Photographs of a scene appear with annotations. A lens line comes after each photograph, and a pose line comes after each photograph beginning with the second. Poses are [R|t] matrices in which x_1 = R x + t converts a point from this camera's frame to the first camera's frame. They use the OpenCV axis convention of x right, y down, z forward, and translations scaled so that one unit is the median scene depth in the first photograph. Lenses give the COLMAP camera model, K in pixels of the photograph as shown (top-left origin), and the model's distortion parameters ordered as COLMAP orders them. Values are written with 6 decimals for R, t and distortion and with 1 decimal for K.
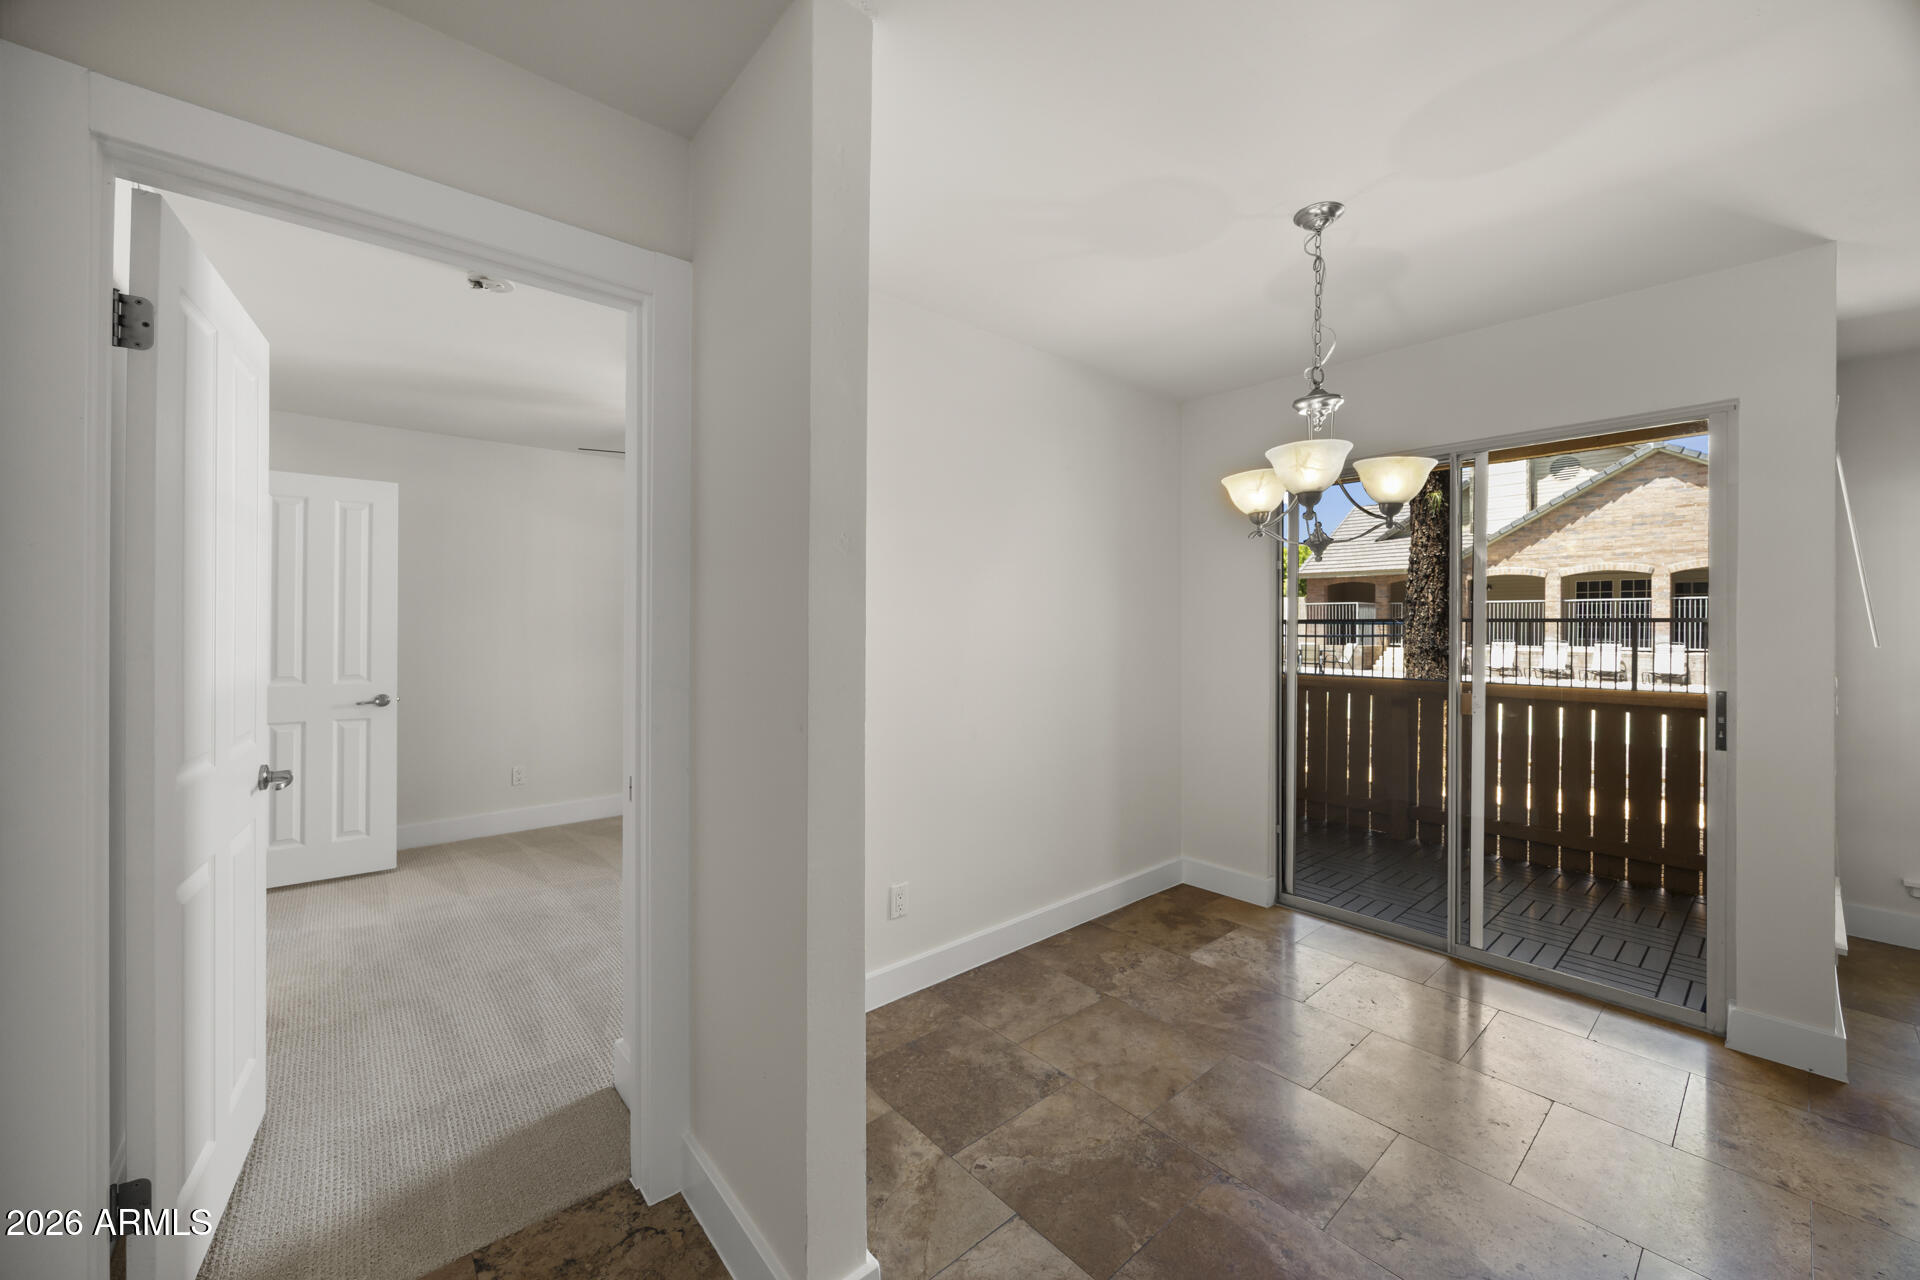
lens RADIAL K [[733.3, 0, 960.2], [0, 733.3, 624.1], [0, 0, 1]] dist [-0.002193, -0.000074]
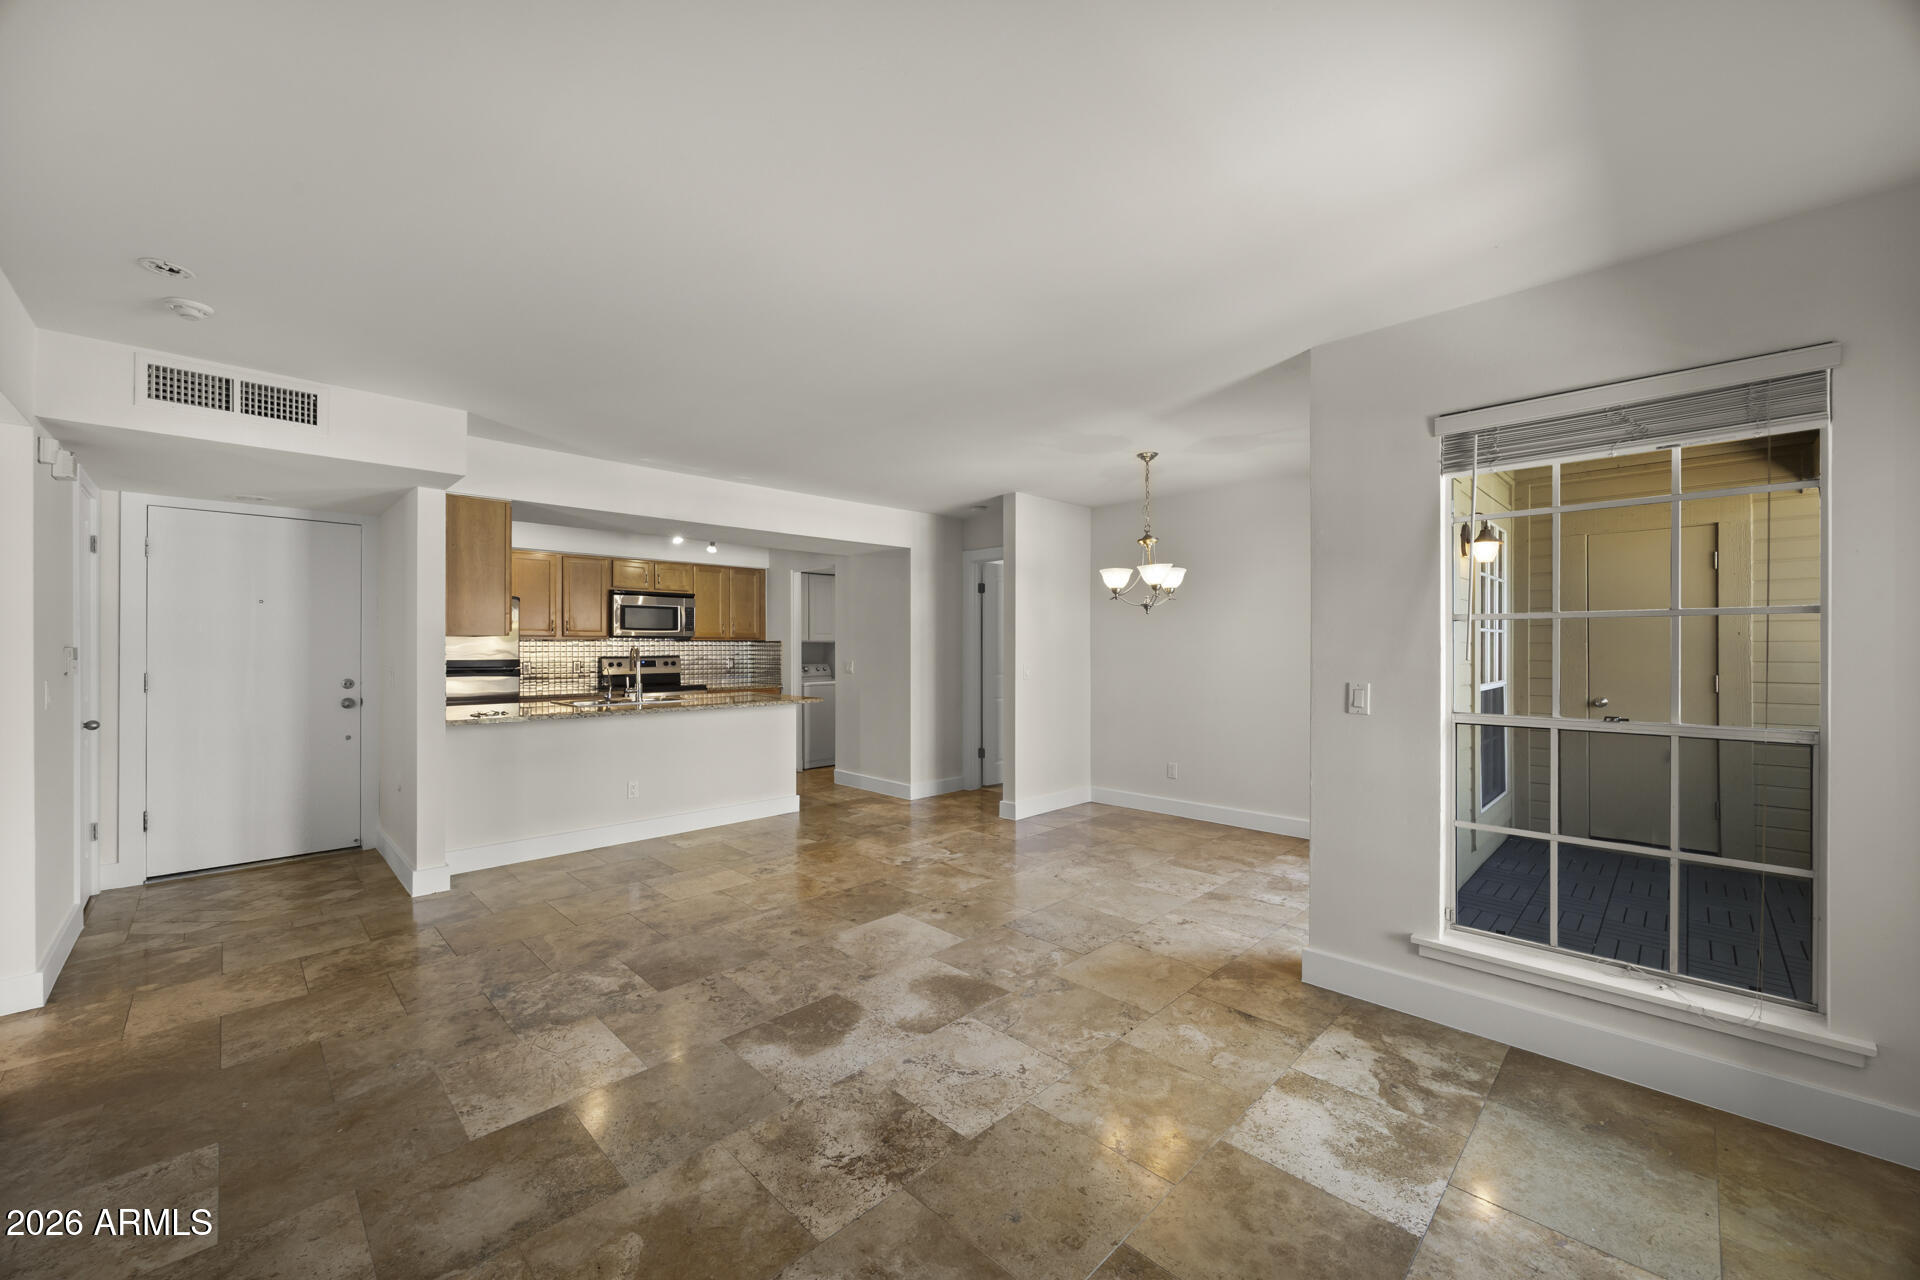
lens RADIAL K [[733.3, 0, 960.2], [0, 733.3, 624.1], [0, 0, 1]] dist [-0.002193, -0.000074]
pose [[0.065881, -0.032341, -0.997303, 1.348361], [0.002104, 0.999477, -0.032272, 0.008487], [0.997825, 0.000028, 0.065914, 0.151953]]
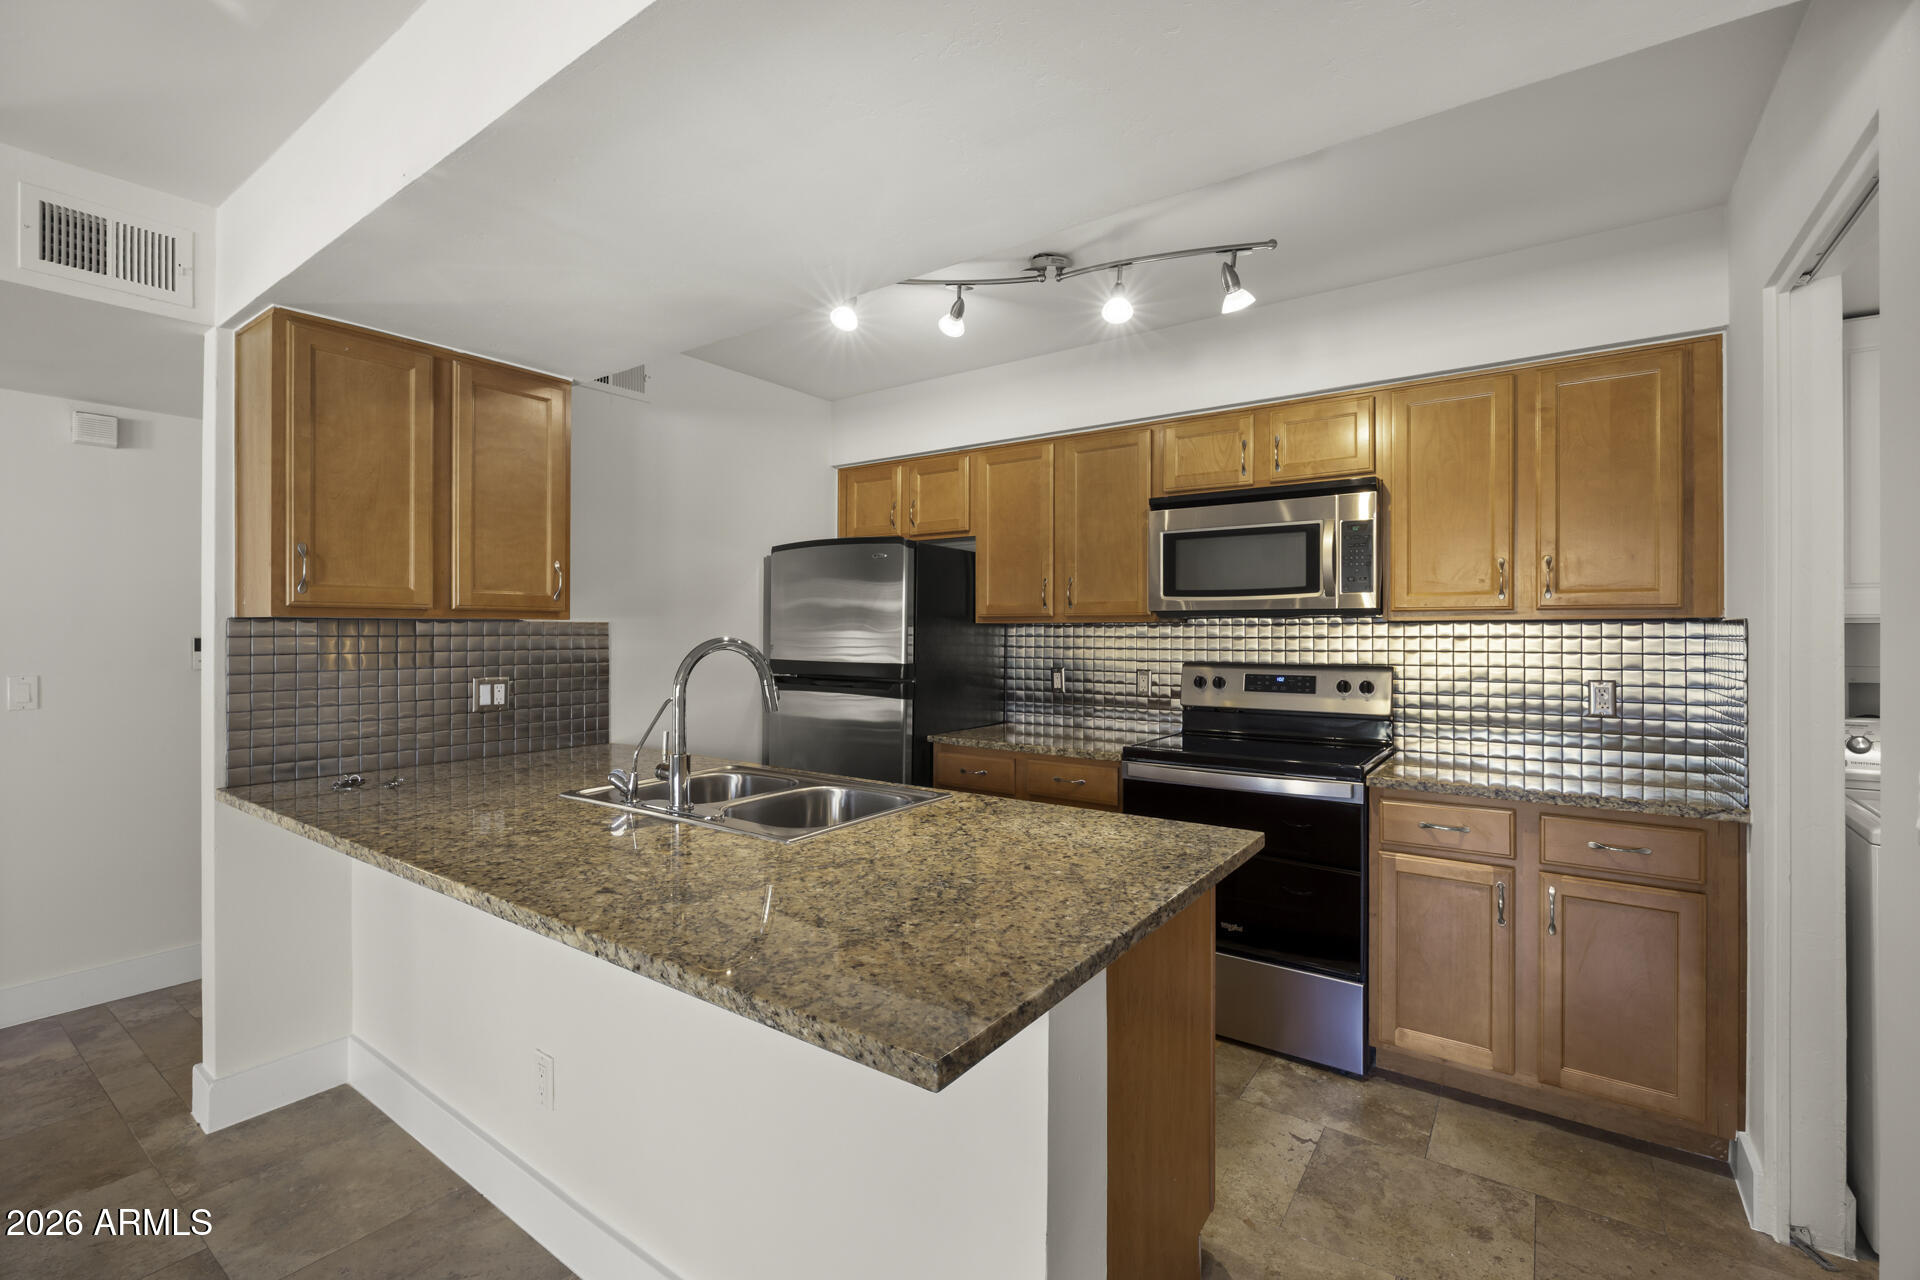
lens RADIAL K [[824.3, 0, 953.2], [0, 824.3, 633.2], [0, 0, 1]] dist [-0.000657, 0.000165]
pose [[-0.973392, -0.002090, -0.229135, -0.066815], [-0.002218, 0.999997, 0.000302, -0.001331], [0.229133, 0.000803, -0.973395, 0.178423]]
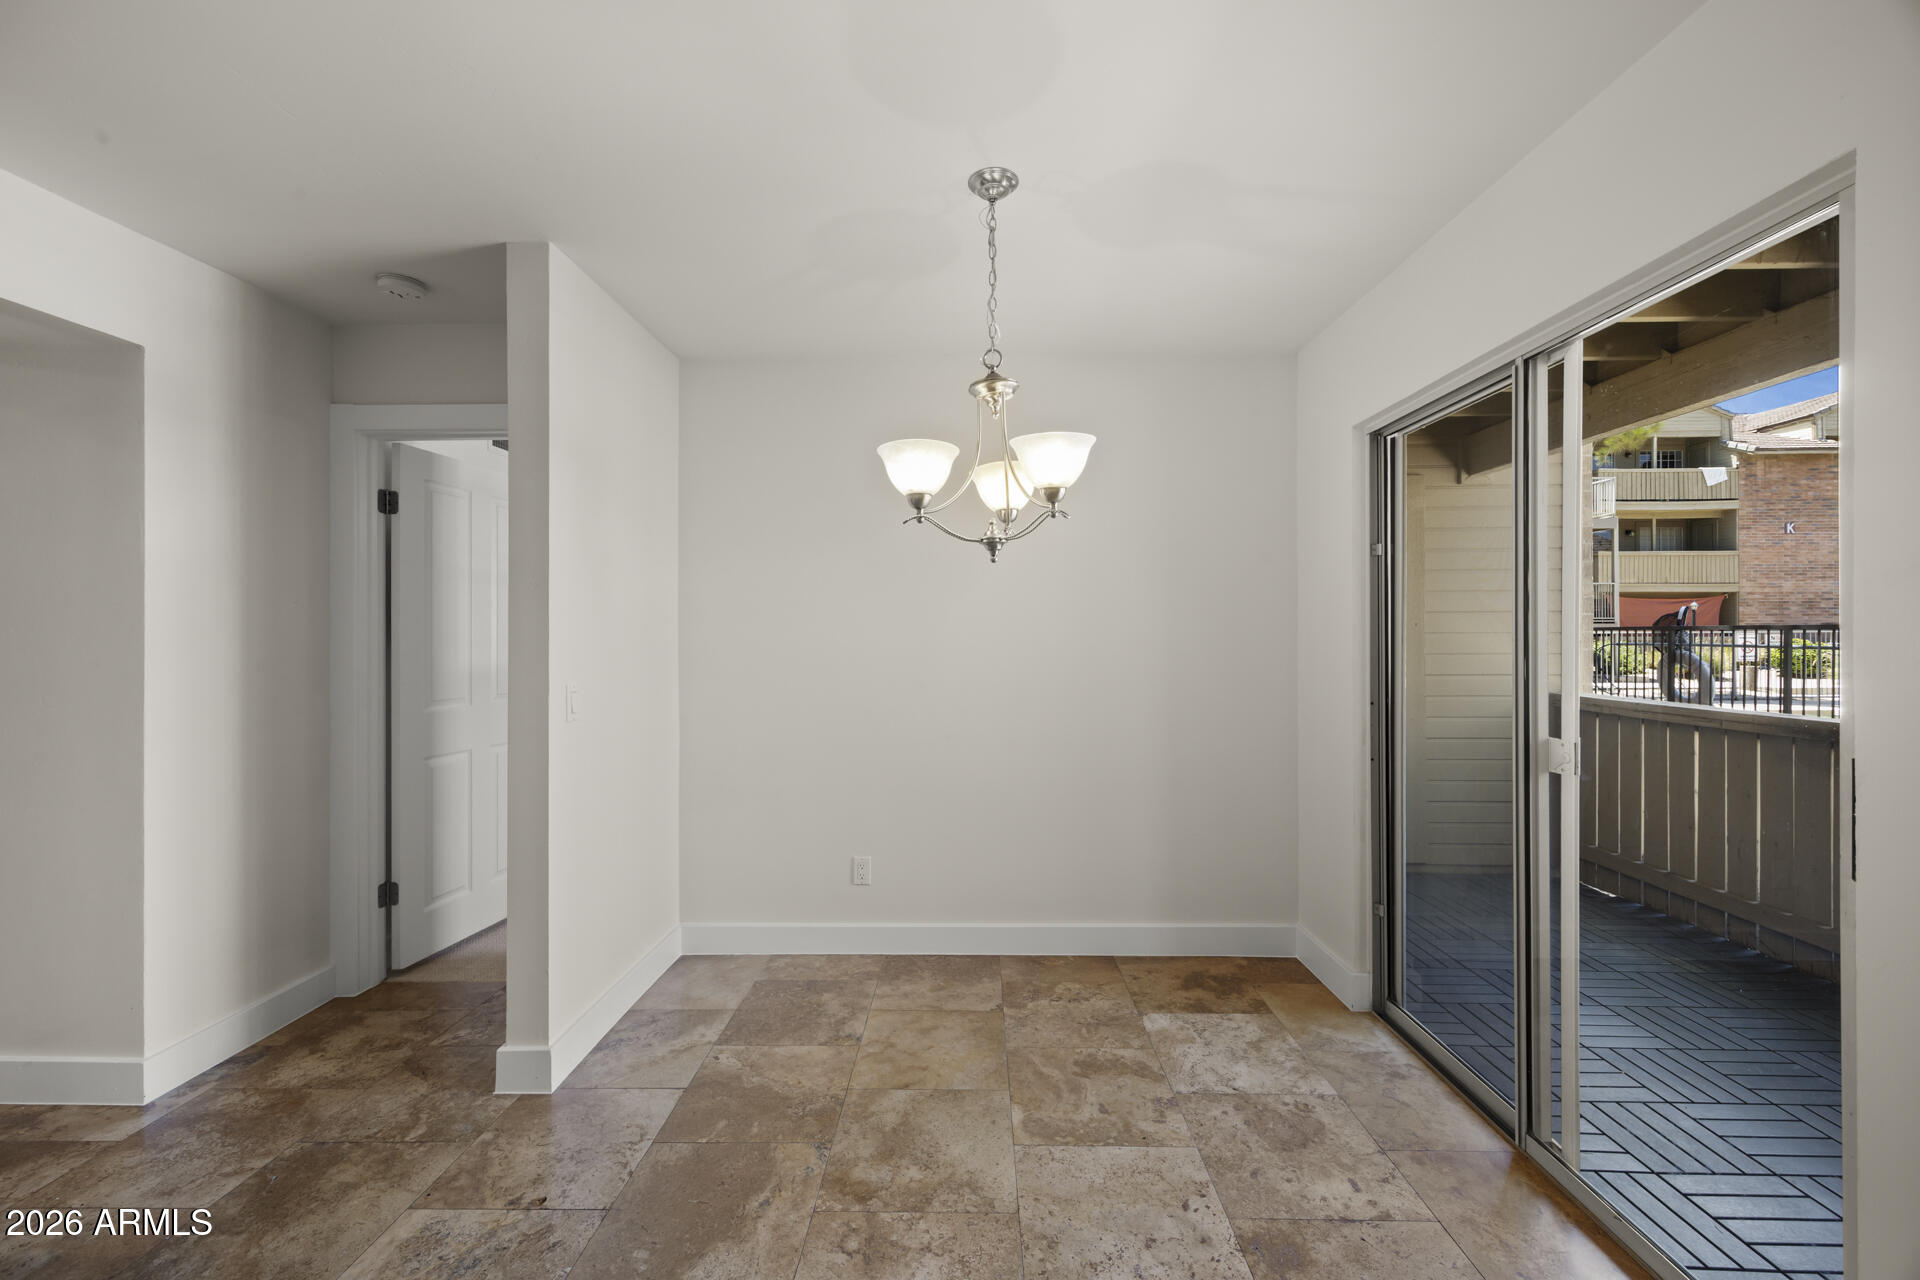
lens RADIAL K [[763.4, 0, 960.3], [0, 763.4, 636.6], [0, 0, 1]] dist [0.003200, 0.000193]
pose [[0.741896, -0.004325, -0.670501, 0.557119], [0.004264, 0.999989, -0.001732, 0.004912], [0.670501, -0.001574, 0.741907, 0.133969]]
